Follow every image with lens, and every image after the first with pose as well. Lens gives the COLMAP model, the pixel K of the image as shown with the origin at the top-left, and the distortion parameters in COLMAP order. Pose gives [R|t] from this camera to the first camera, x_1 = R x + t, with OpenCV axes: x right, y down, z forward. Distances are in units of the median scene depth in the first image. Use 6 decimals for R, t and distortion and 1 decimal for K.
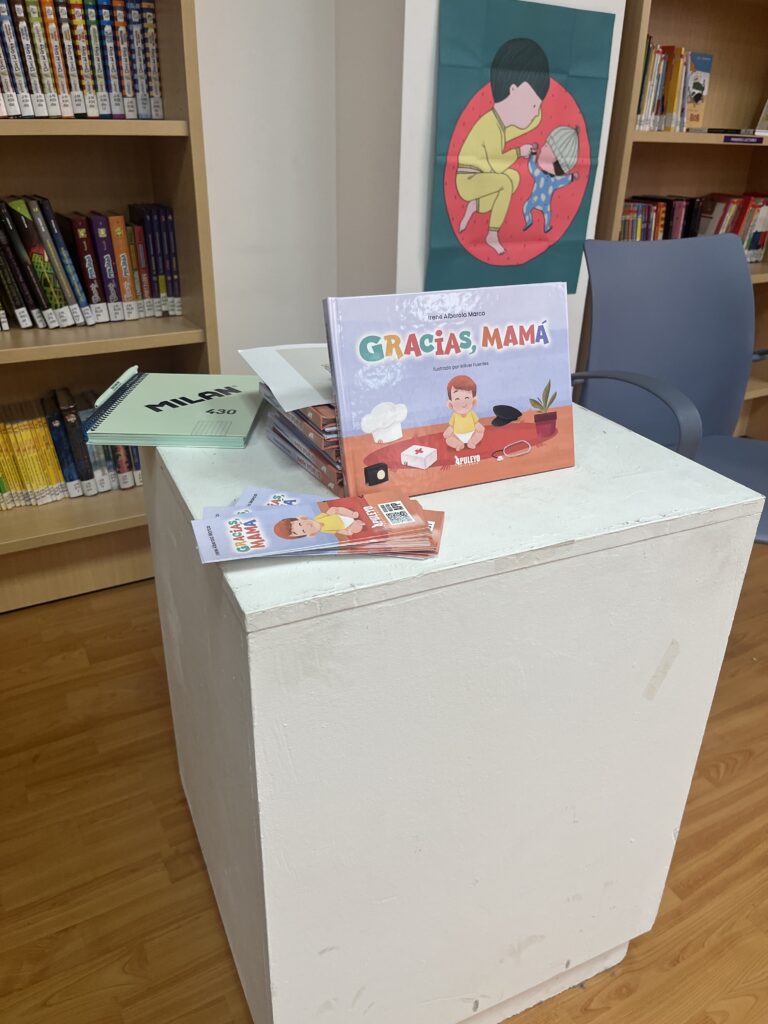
lens RADIAL K [[778.5, 0, 383.4], [0, 778.5, 512.4], [0, 0, 1]] dist [-0.007269, -0.007650]
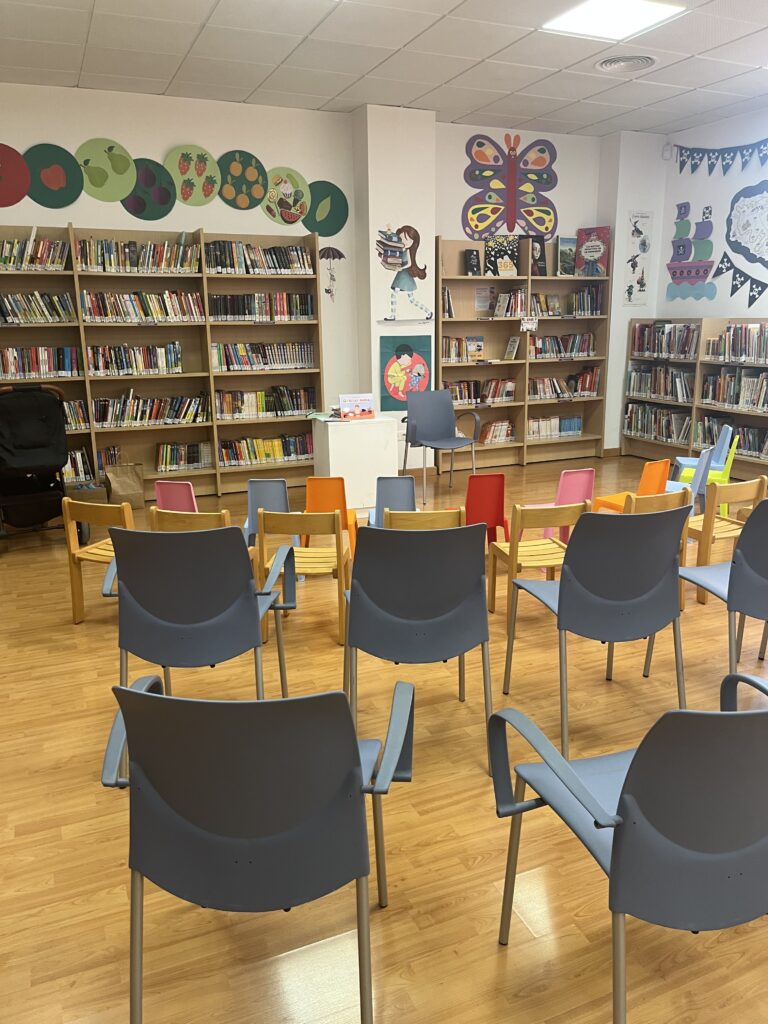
lens RADIAL K [[778.5, 0, 384.4], [0, 778.5, 513.0], [0, 0, 1]] dist [-0.007269, -0.007650]
pose [[0.992785, -0.012533, -0.119250, 0.545328], [-0.014247, 0.975148, -0.221096, 1.098031], [0.119057, 0.221200, 0.967934, -2.646197]]
